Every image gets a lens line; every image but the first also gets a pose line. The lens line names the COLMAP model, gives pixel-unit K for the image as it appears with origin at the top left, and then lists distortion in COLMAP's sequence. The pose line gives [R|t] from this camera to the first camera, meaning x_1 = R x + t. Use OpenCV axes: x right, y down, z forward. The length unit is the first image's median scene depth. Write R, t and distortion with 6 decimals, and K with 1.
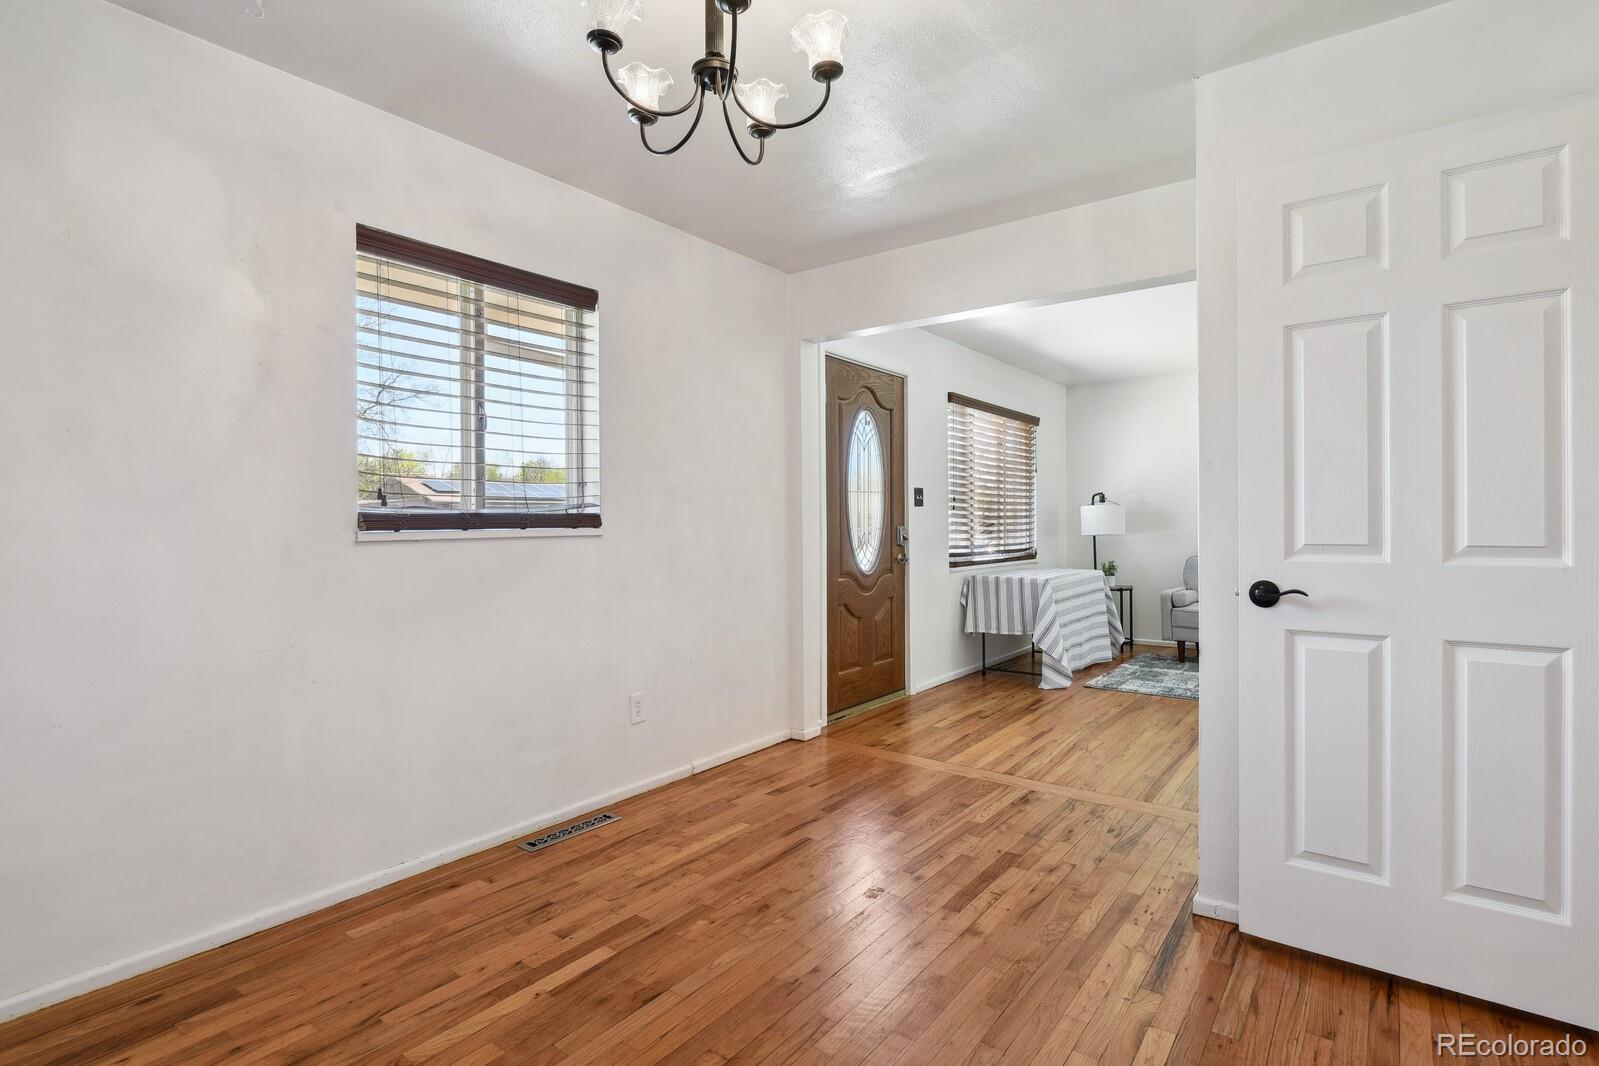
lens RADIAL K [[790.2, 0, 811.0], [0, 790.2, 533.8], [0, 0, 1]] dist [-0.004295, -0.004479]
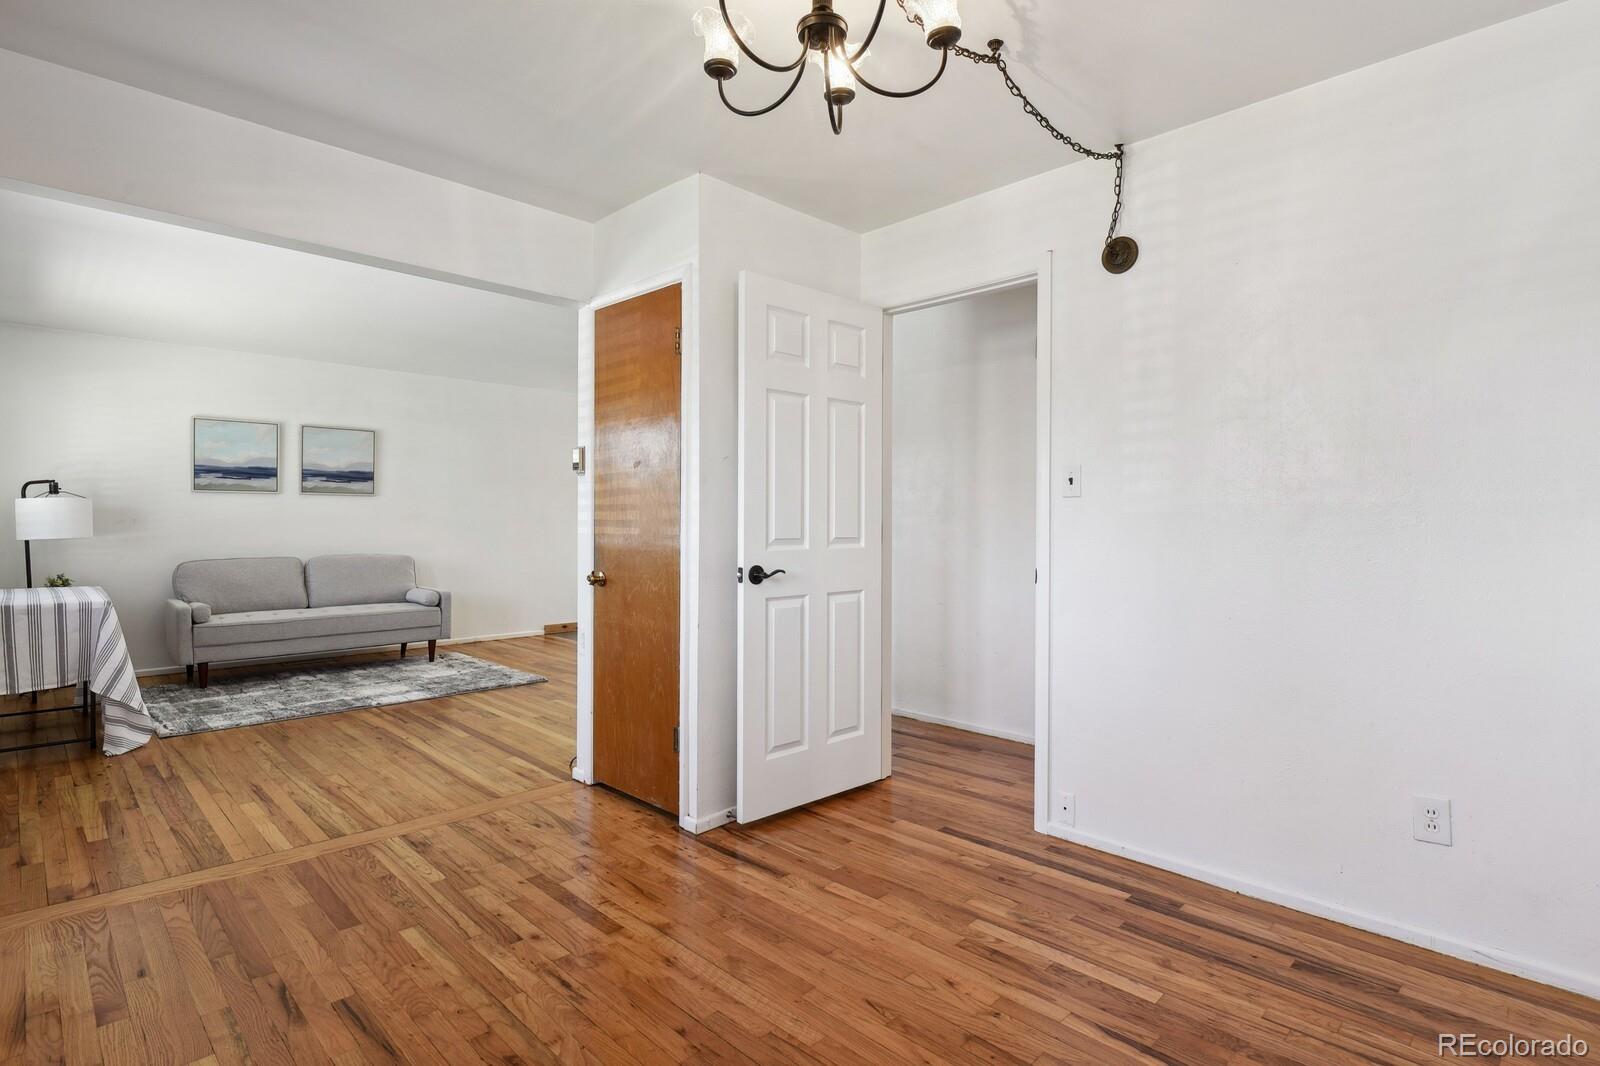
lens RADIAL K [[790.7, 0, 812.9], [0, 790.7, 530.4], [0, 0, 1]] dist [-0.004295, -0.004479]
pose [[0.145867, -0.006441, 0.989283, -0.443422], [0.010910, 0.999928, 0.004901, -0.005091], [-0.989244, 0.010078, 0.145927, 0.380106]]
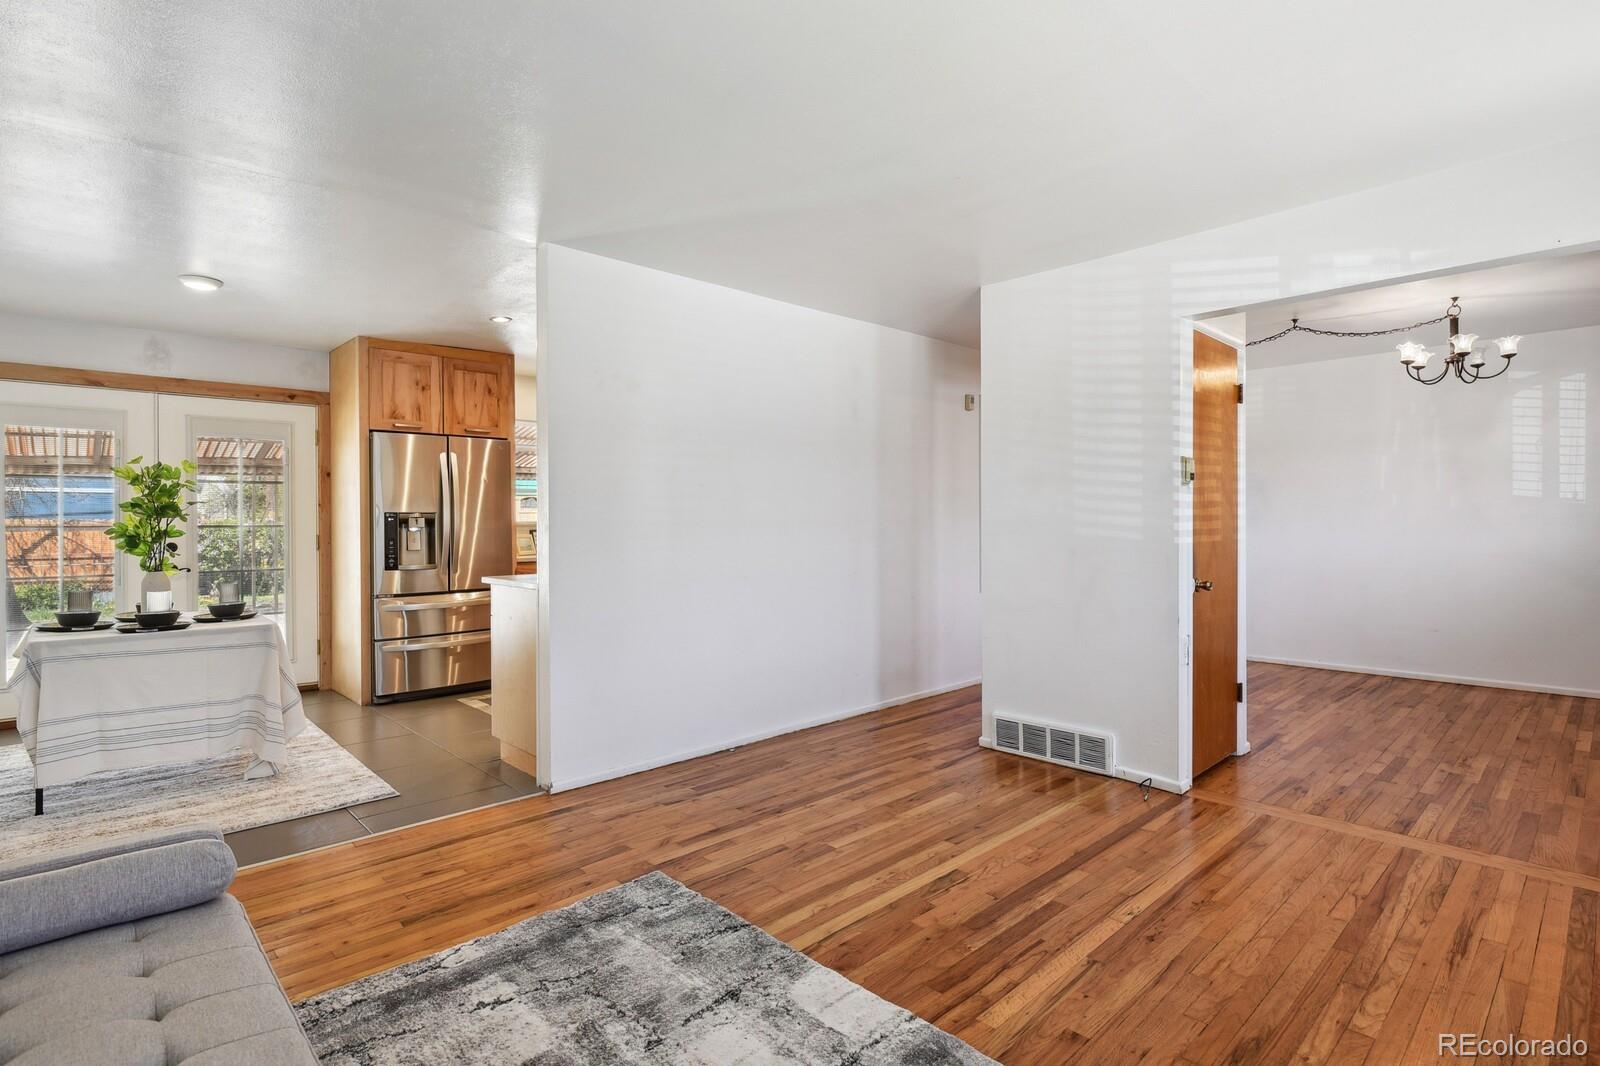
lens RADIAL K [[790.7, 0, 807.5], [0, 790.7, 522.8], [0, 0, 1]] dist [-0.004295, -0.004479]
pose [[-0.984597, 0.009890, 0.174558, 0.696968], [0.013555, 0.999712, 0.019816, -0.048137], [-0.174312, 0.021877, -0.984447, 1.761561]]
